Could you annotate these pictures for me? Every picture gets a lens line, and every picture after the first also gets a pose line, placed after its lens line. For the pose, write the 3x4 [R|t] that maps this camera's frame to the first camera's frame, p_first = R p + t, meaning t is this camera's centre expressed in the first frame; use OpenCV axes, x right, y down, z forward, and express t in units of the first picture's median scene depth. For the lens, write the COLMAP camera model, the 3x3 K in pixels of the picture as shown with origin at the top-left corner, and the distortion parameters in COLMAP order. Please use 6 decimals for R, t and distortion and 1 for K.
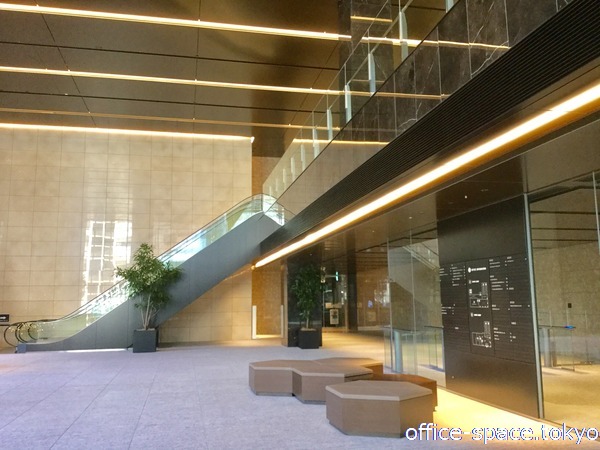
lens RADIAL K [[545.6, 0, 300.0], [0, 545.6, 225.0], [0, 0, 1]] dist [-0.007806, -0.013074]
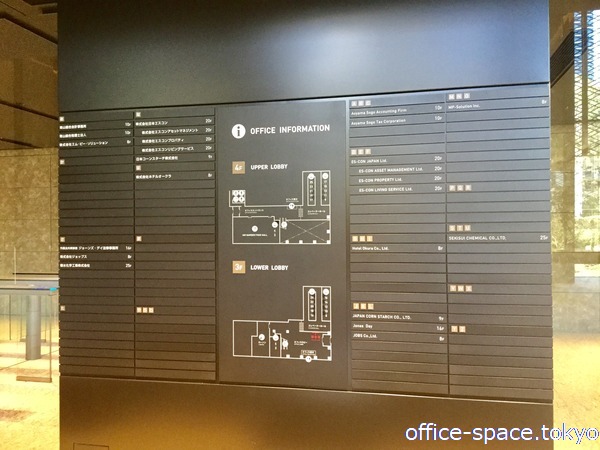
lens RADIAL K [[545.6, 0, 300.0], [0, 545.6, 225.0], [0, 0, 1]] dist [-0.007806, -0.013074]
pose [[0.403781, 0.010025, 0.914801, 0.012113], [-0.121053, 0.991733, 0.042563, 0.048198], [-0.906811, -0.127926, 0.401656, 0.333683]]
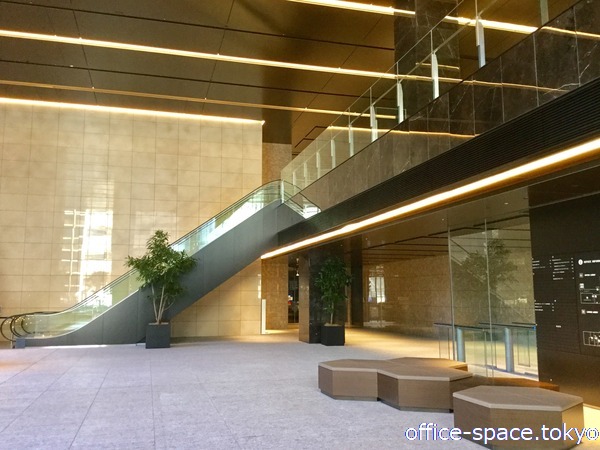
lens RADIAL K [[555.1, 0, 300.0], [0, 555.1, 225.0], [0, 0, 1]] dist [0.005064, -0.011338]
pose [[0.998757, 0.018008, 0.046475, -0.078353], [-0.018571, 0.999759, 0.011708, 0.007728], [-0.046253, -0.012557, 0.998851, 0.043018]]
